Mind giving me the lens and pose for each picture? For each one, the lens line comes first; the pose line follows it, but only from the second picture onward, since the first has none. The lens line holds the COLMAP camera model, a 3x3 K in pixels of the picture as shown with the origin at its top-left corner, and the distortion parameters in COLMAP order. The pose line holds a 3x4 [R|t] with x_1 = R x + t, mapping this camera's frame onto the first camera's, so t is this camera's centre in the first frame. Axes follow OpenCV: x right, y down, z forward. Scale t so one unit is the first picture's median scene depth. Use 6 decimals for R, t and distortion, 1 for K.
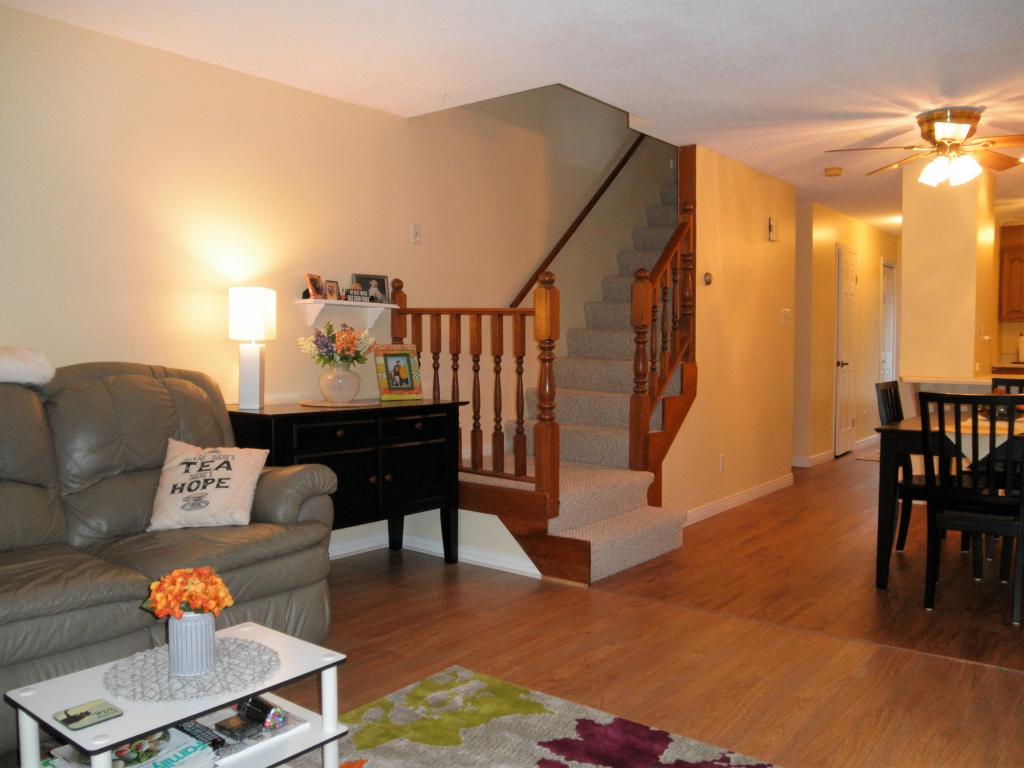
lens RADIAL K [[854.5, 0, 512.0], [0, 854.5, 384.0], [0, 0, 1]] dist [-0.063695, 0.012009]
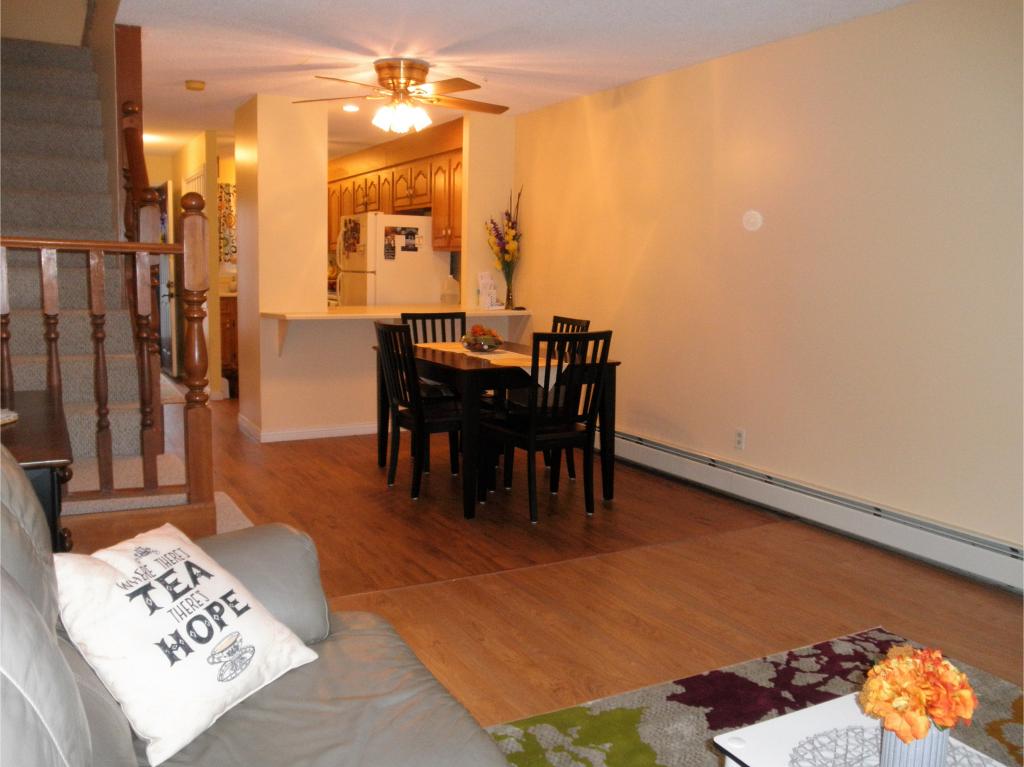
lens RADIAL K [[904.6, 0, 512.0], [0, 904.6, 383.5], [0, 0, 1]] dist [-0.152989, 0.221419]
pose [[0.397728, -0.108792, 0.911031, -0.628778], [0.024702, 0.993855, 0.107899, -0.055068], [-0.917171, -0.020411, 0.397971, 0.547824]]
